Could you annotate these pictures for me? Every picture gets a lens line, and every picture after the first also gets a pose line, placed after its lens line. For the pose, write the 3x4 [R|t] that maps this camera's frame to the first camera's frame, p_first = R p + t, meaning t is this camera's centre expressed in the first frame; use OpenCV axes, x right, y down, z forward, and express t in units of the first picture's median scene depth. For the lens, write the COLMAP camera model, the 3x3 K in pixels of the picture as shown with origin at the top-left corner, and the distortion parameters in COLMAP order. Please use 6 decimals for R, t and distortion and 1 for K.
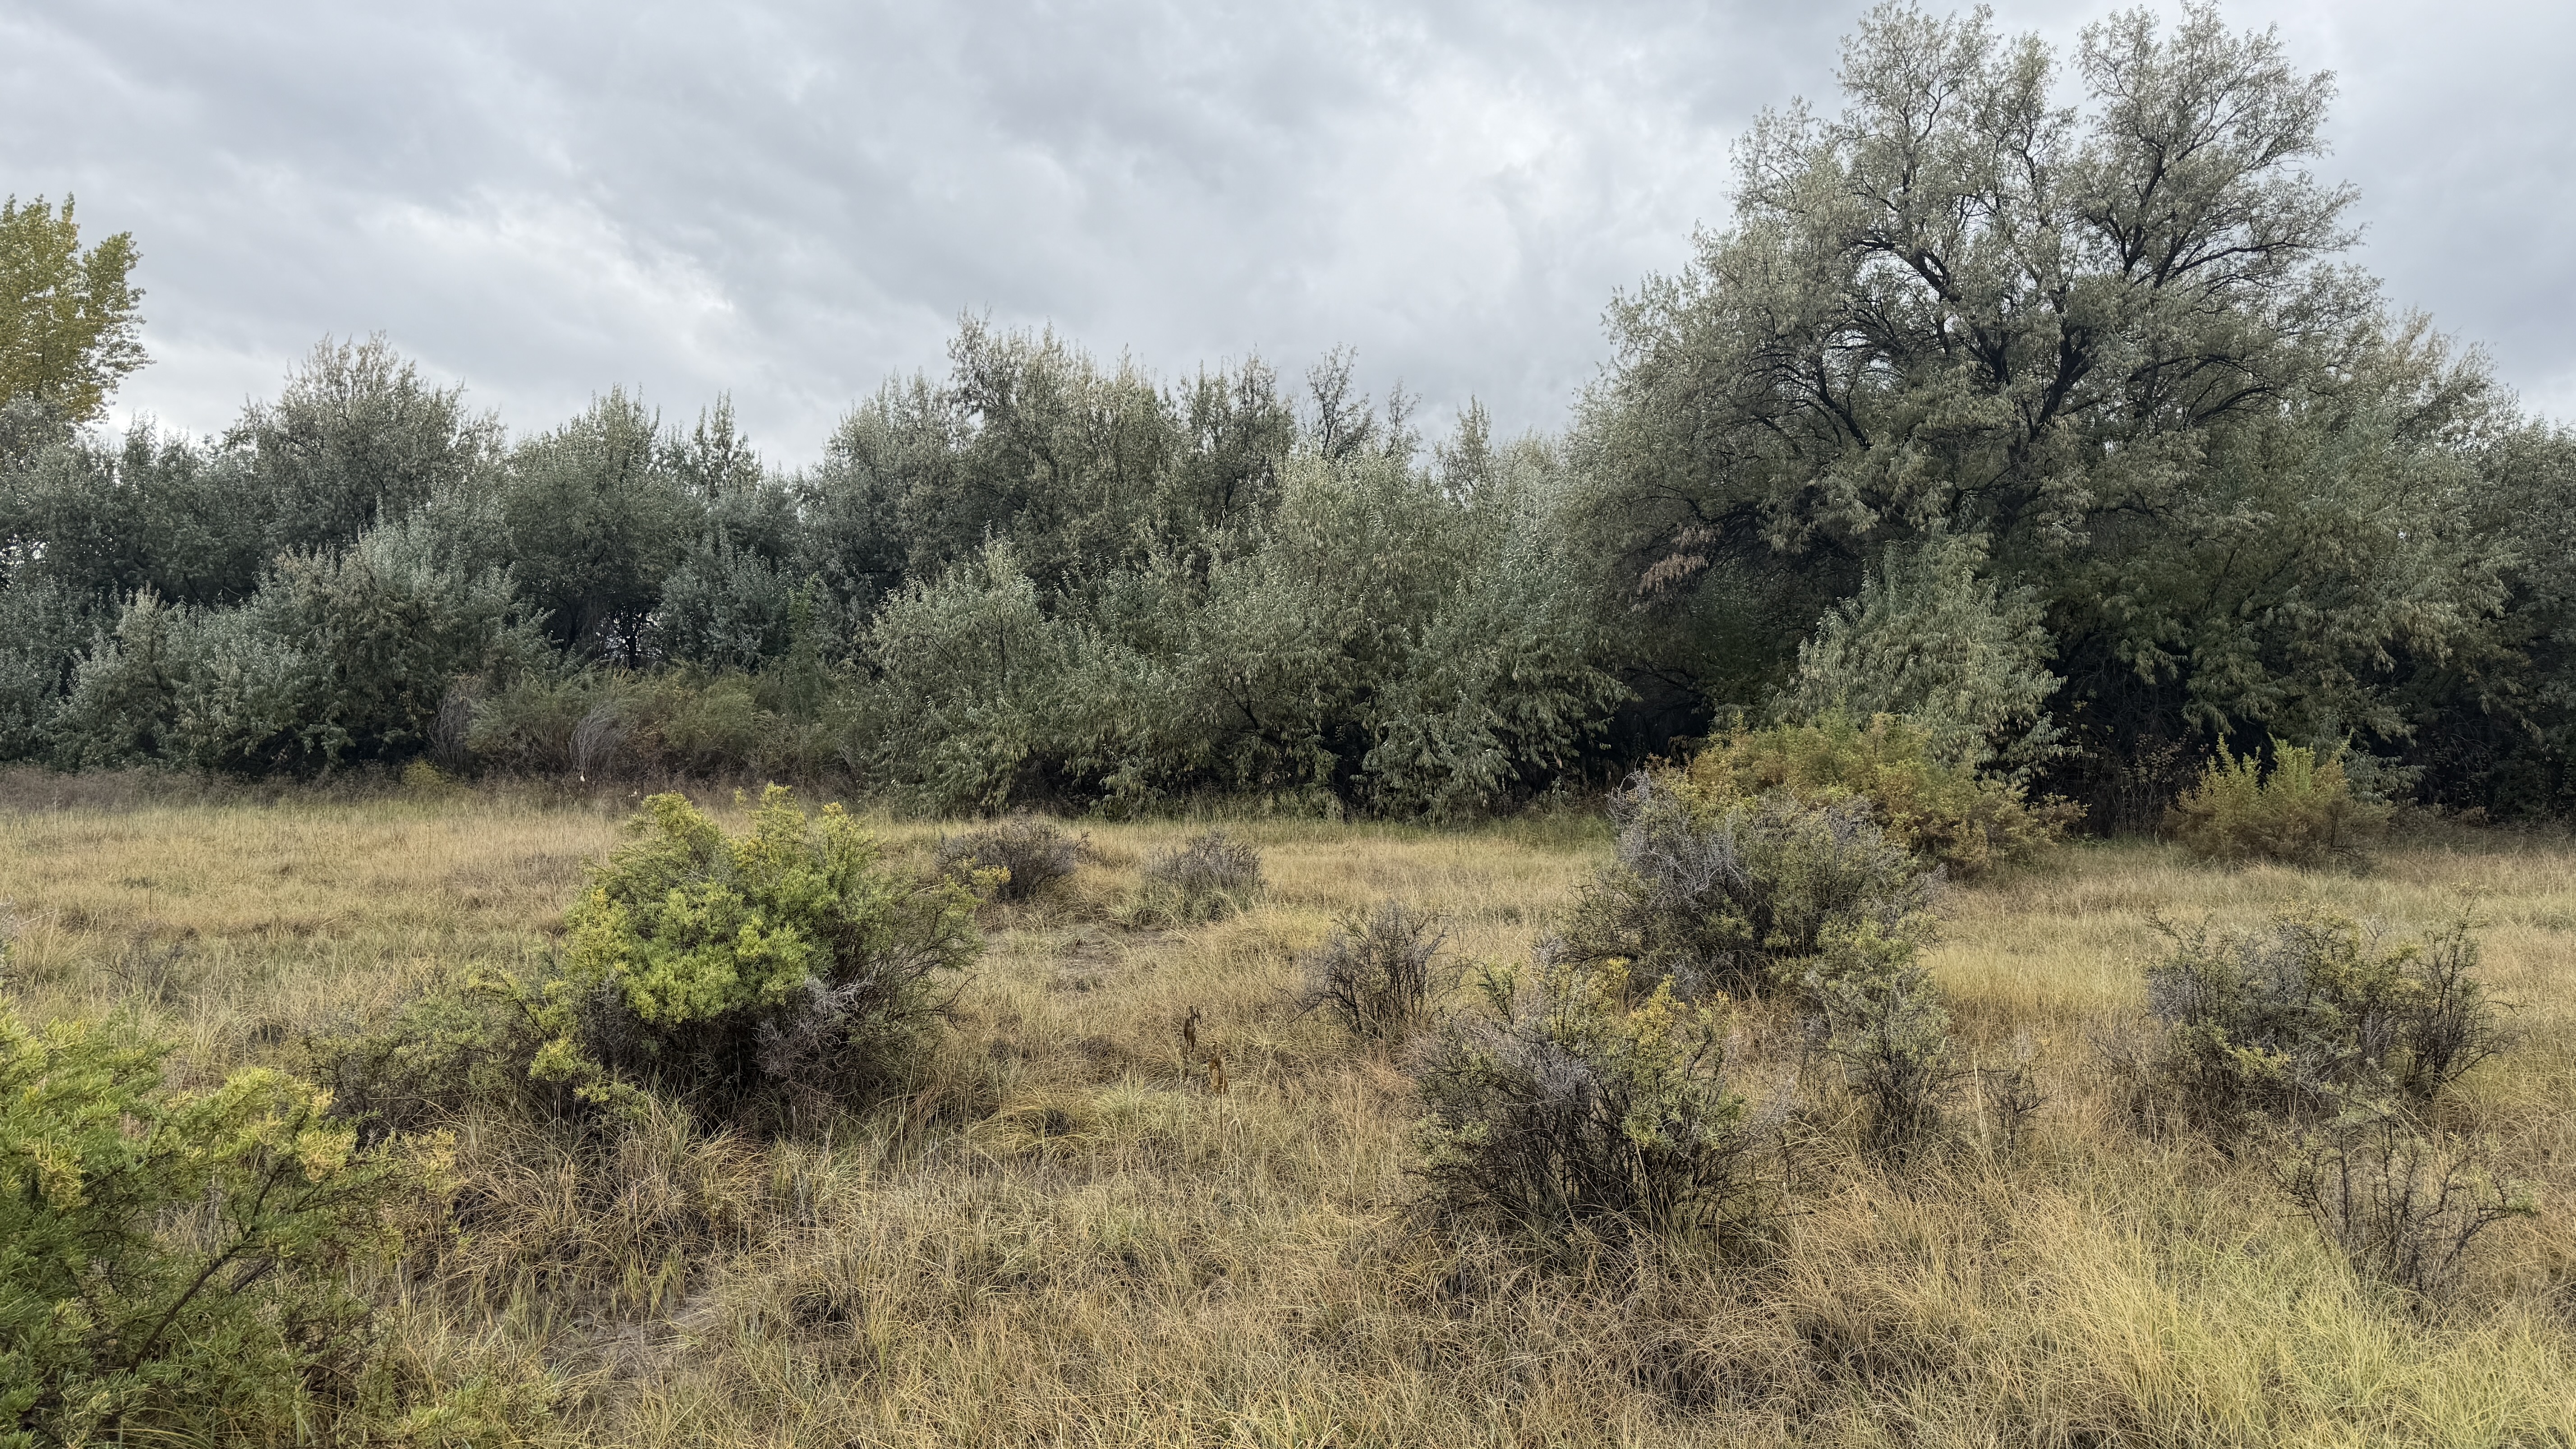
lens RADIAL K [[1824.8, 0, 1334.3], [0, 1824.8, 731.5], [0, 0, 1]] dist [0.085305, -0.119704]
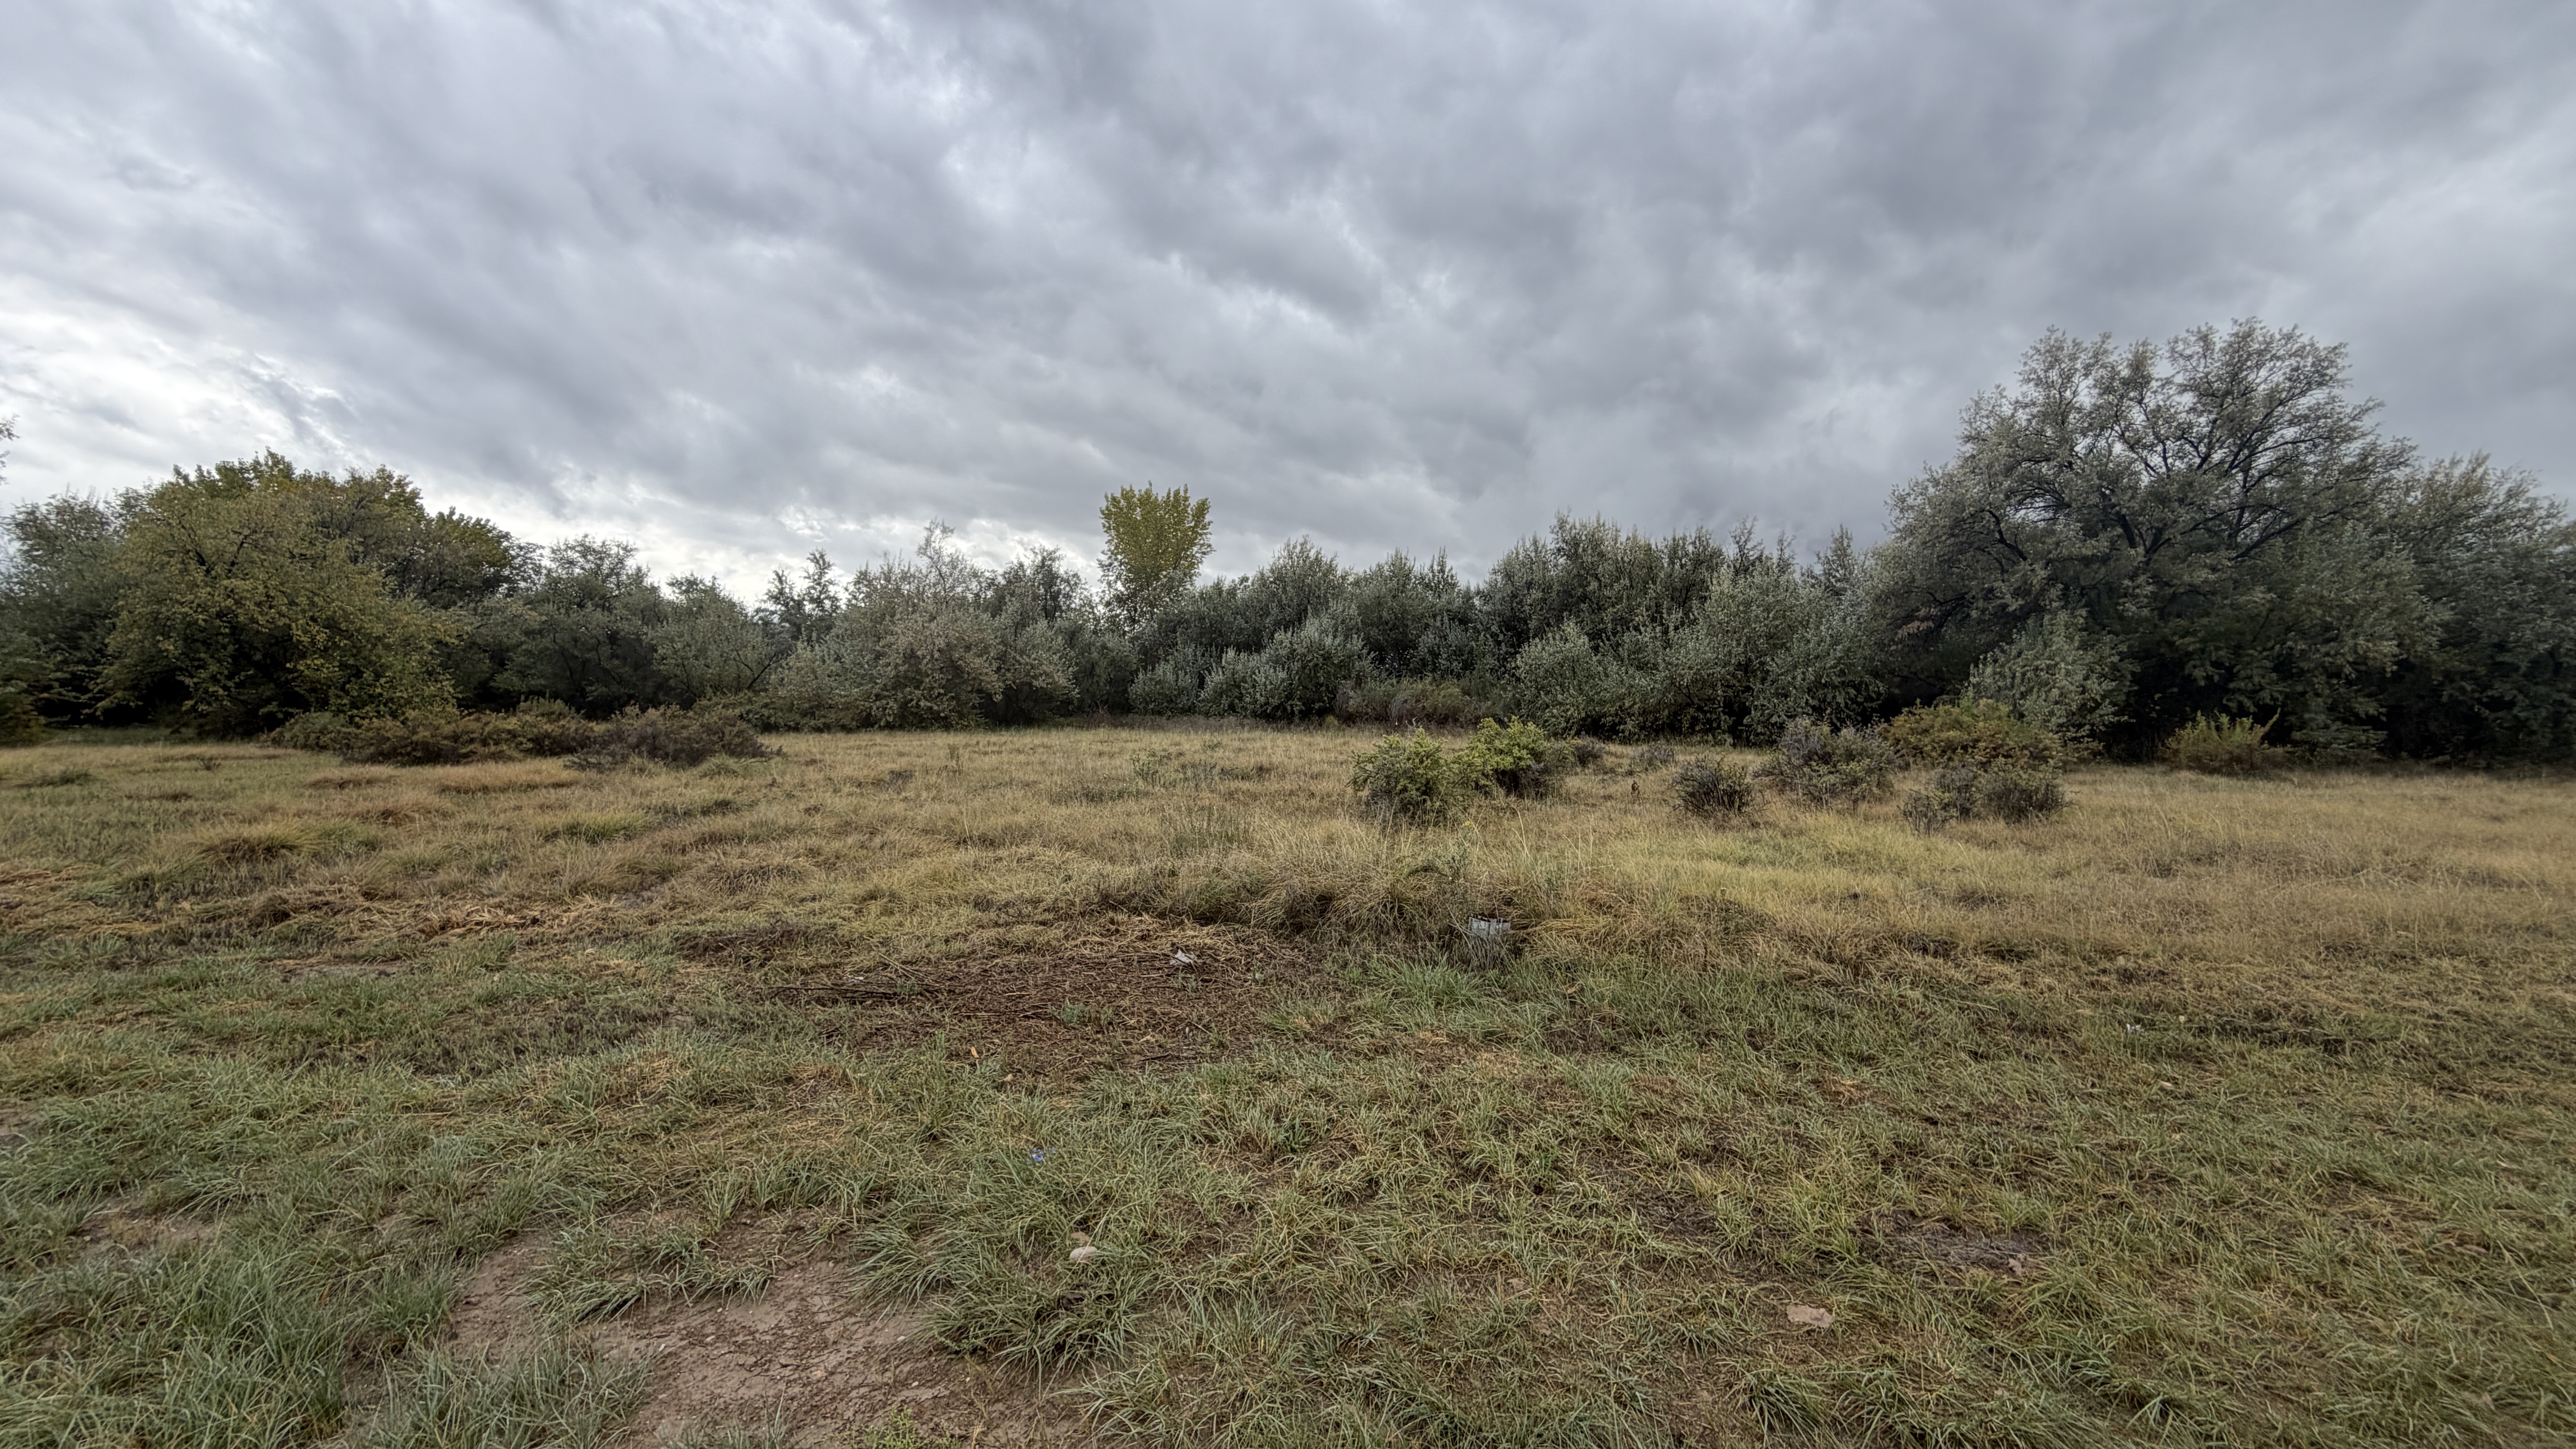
lens RADIAL K [[1071.1, 0, 1250.4], [0, 1071.1, 725.3], [0, 0, 1]] dist [-0.001282, -0.000544]
pose [[0.892182, 0.016512, -0.451375, 0.057091], [-0.009133, 0.999787, 0.018520, 0.003293], [0.451585, -0.012400, 0.892142, -0.345266]]
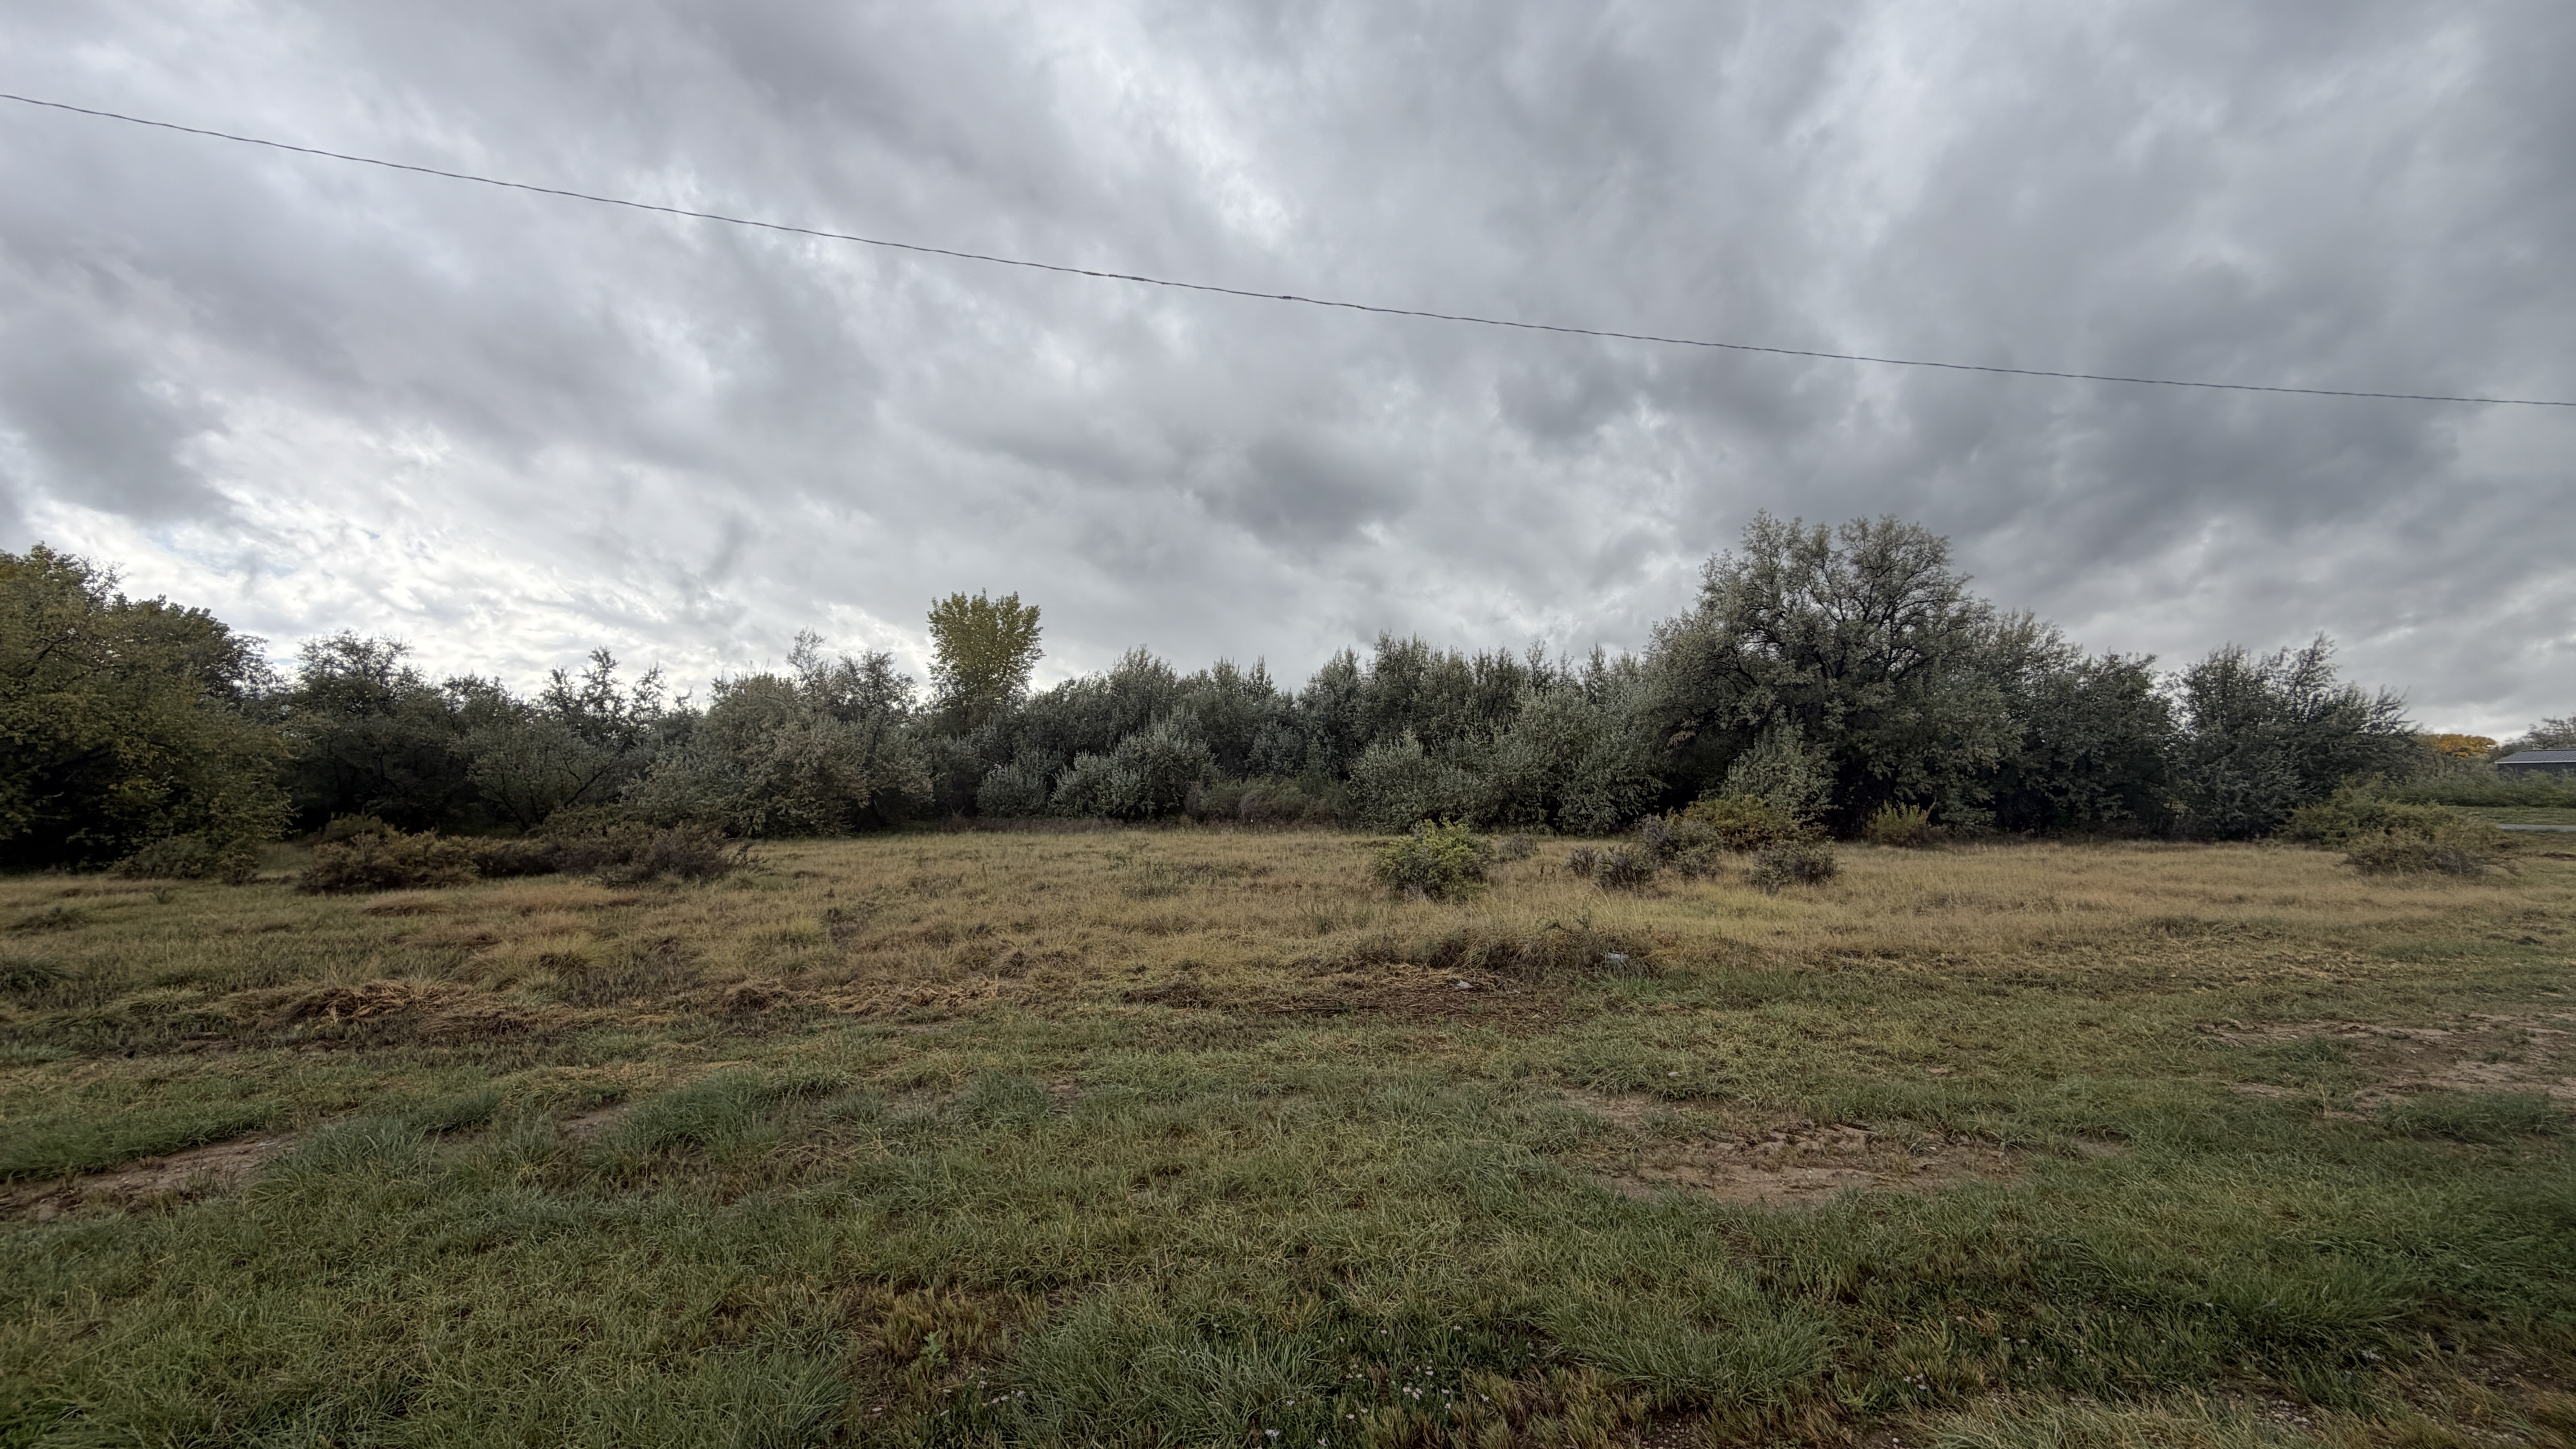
lens RADIAL K [[1086.6, 0, 1263.1], [0, 1086.6, 716.3], [0, 0, 1]] dist [-0.001423, -0.000229]
pose [[0.974785, -0.025819, -0.221649, -0.041490], [0.009302, 0.997122, -0.075243, -0.007161], [0.222954, 0.071284, 0.972219, -0.534482]]
